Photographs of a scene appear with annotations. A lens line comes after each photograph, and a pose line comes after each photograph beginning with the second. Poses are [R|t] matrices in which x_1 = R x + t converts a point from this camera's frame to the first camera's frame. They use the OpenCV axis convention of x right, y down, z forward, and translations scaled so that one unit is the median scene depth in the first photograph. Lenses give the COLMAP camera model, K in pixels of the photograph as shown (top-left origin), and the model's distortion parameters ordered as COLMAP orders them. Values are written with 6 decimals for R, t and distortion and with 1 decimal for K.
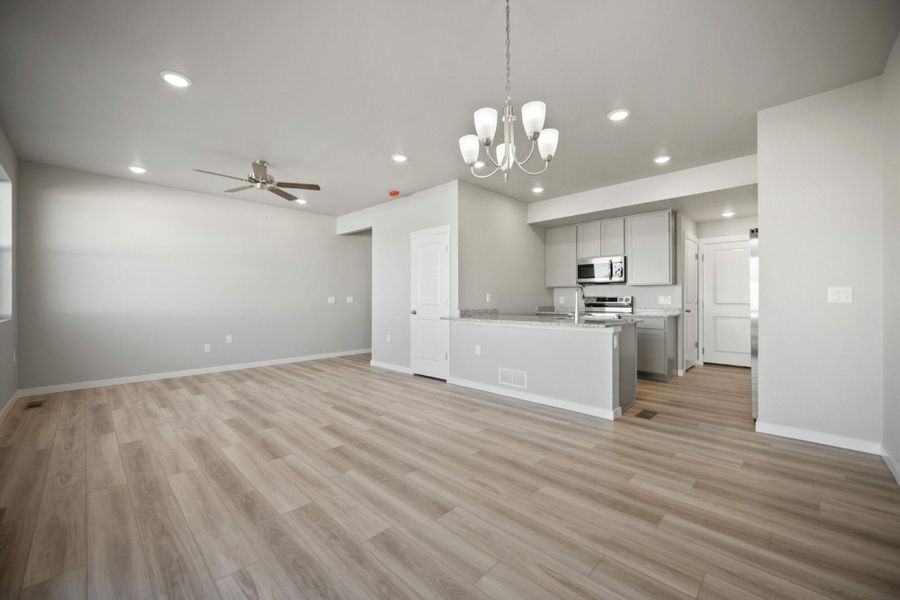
lens RADIAL K [[358.5, 0, 446.9], [0, 358.5, 295.1], [0, 0, 1]] dist [-0.006367, -0.000039]
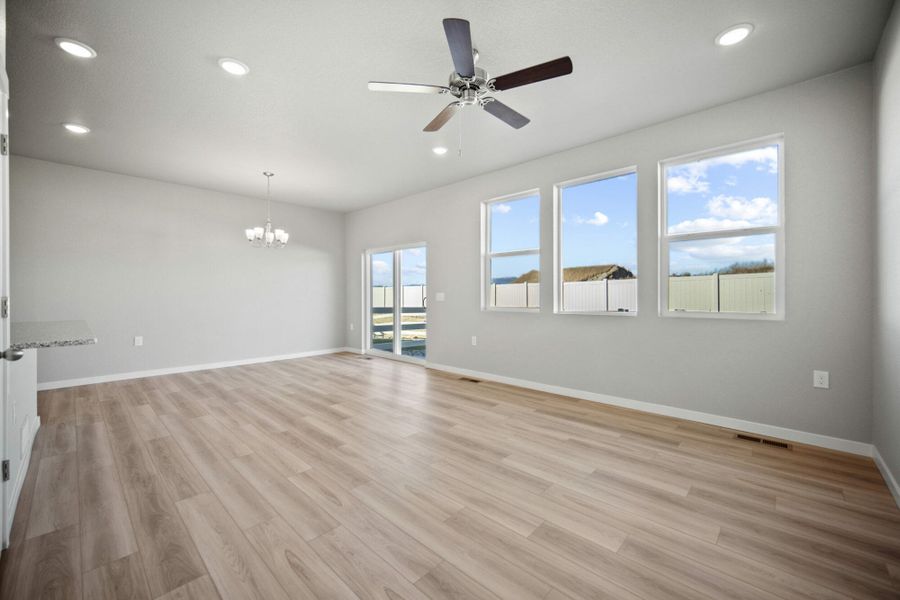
lens RADIAL K [[358.5, 0, 456.1], [0, 358.5, 297.0], [0, 0, 1]] dist [-0.006367, -0.000039]
pose [[-0.999318, 0.006120, -0.036421, -0.391979], [0.006120, 0.999981, 0.000104, 0.010629], [0.036421, -0.000119, -0.999337, 1.291832]]
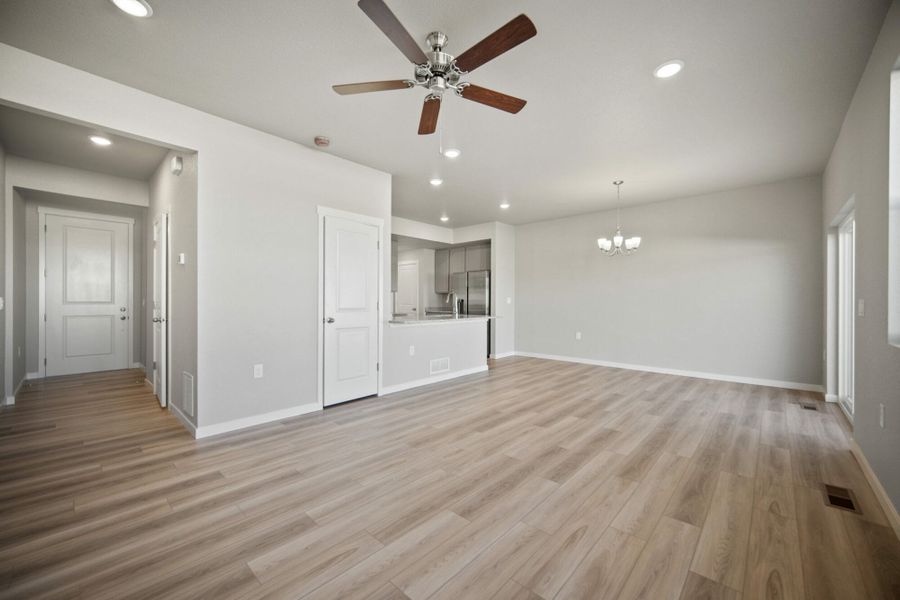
lens RADIAL K [[358.5, 0, 451.5], [0, 358.5, 302.5], [0, 0, 1]] dist [-0.006367, -0.000039]
pose [[-0.042678, -0.001102, 0.999088, -0.856983], [-0.012932, 0.999916, 0.000550, 0.008784], [-0.999005, -0.012896, -0.042689, 0.823125]]
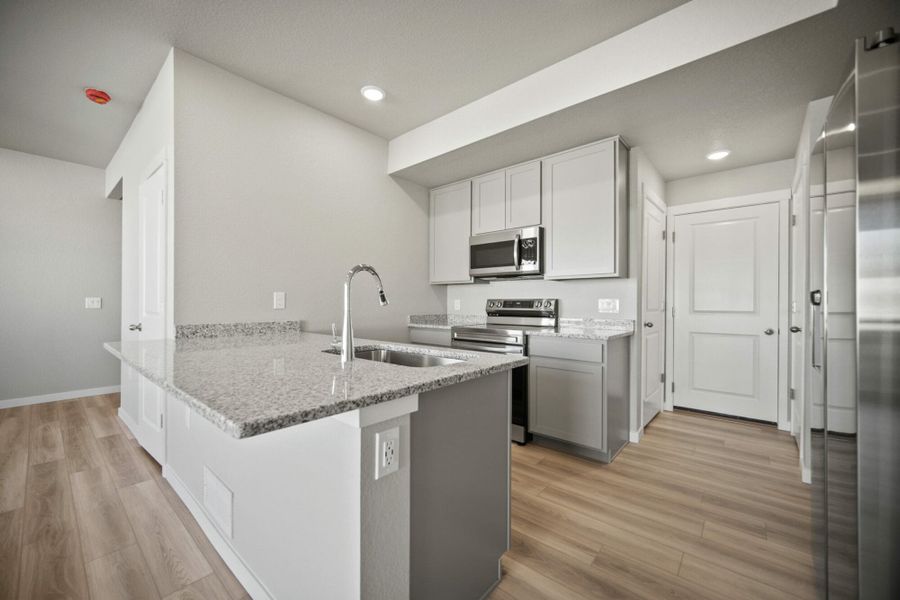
lens RADIAL K [[358.5, 0, 445.7], [0, 358.5, 299.8], [0, 0, 1]] dist [-0.006367, -0.000039]
pose [[0.998127, 0.005861, 0.060901, 0.336332], [-0.006043, 0.999978, 0.002800, 0.005233], [-0.060883, -0.003163, 0.998140, 0.478097]]
